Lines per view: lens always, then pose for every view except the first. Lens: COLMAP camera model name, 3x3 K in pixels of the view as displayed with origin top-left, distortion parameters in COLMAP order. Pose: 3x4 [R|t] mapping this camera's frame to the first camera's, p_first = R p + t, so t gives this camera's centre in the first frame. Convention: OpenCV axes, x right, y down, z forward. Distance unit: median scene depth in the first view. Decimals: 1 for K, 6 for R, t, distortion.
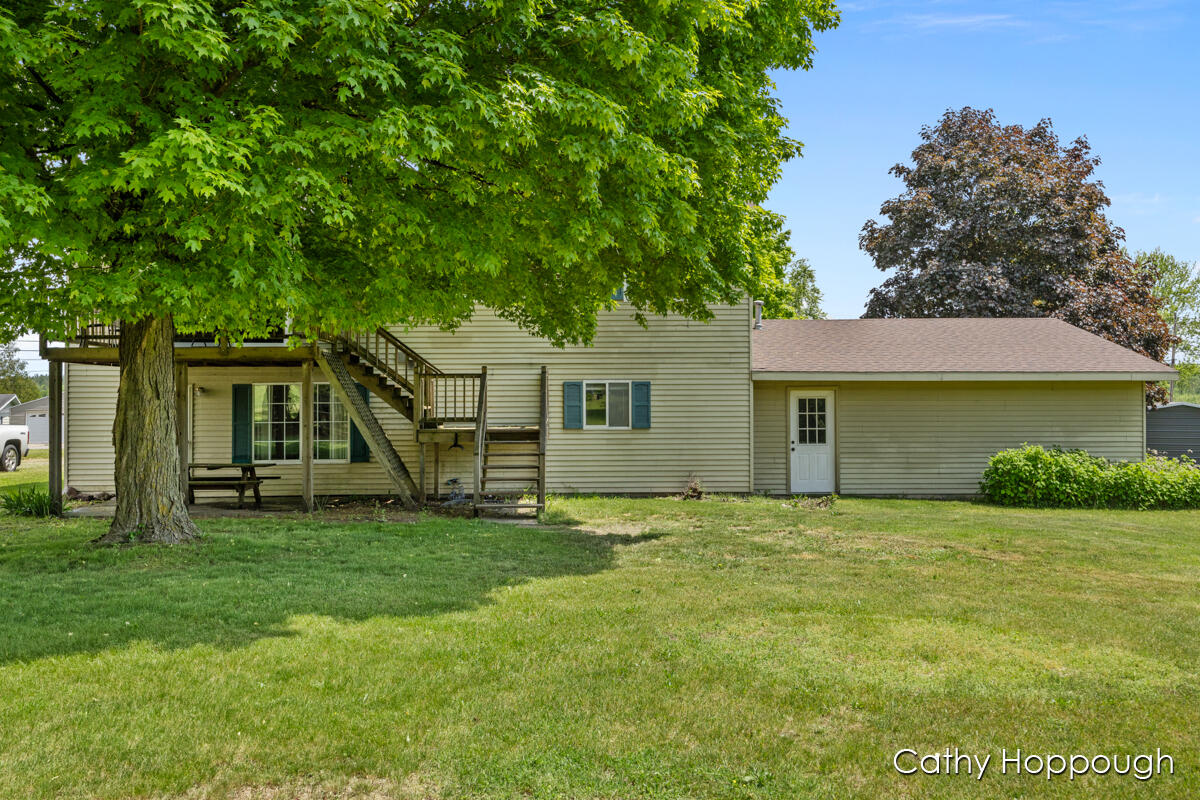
lens RADIAL K [[1093.8, 0, 599.9], [0, 1093.8, 400.2], [0, 0, 1]] dist [0.007671, 0.000000]
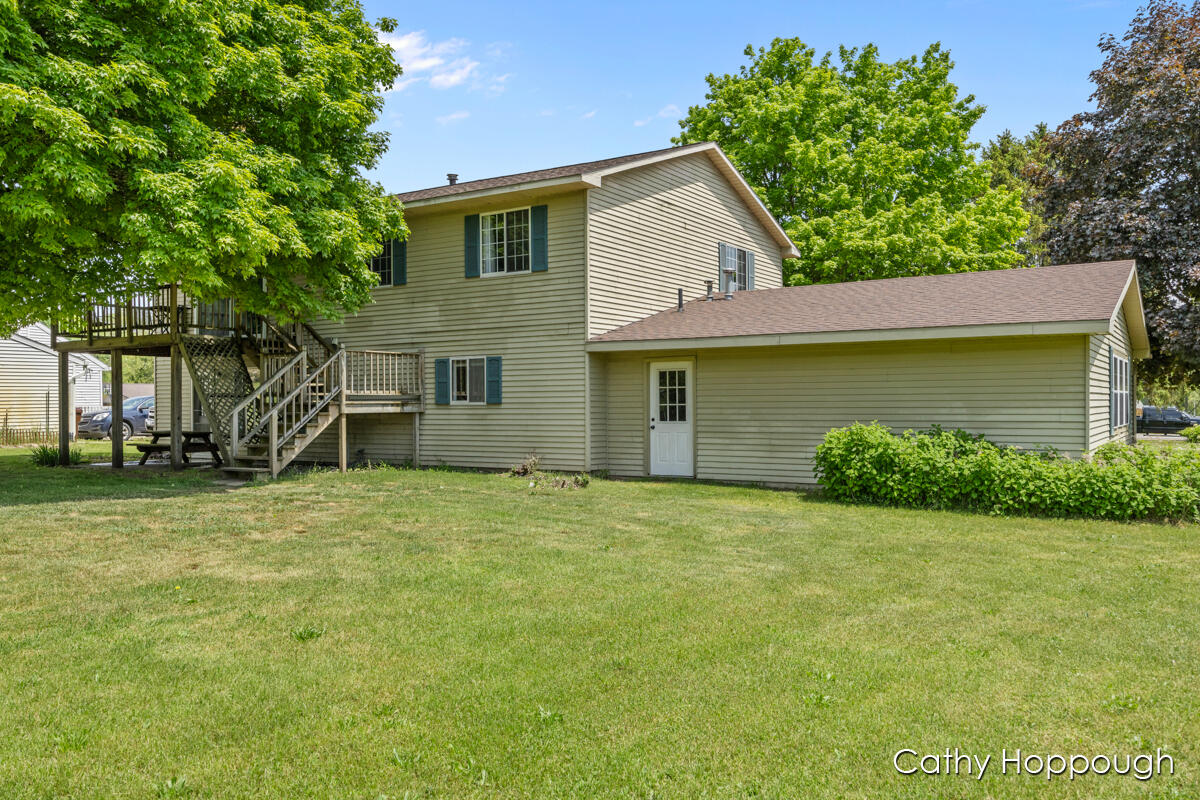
lens RADIAL K [[971.4, 0, 599.6], [0, 971.4, 407.3], [0, 0, 1]] dist [0.003647, 0.000160]
pose [[0.822726, -0.001248, -0.568437, 0.617270], [0.003659, 0.999989, 0.003100, 0.026482], [0.568427, -0.004630, 0.822721, 0.324957]]
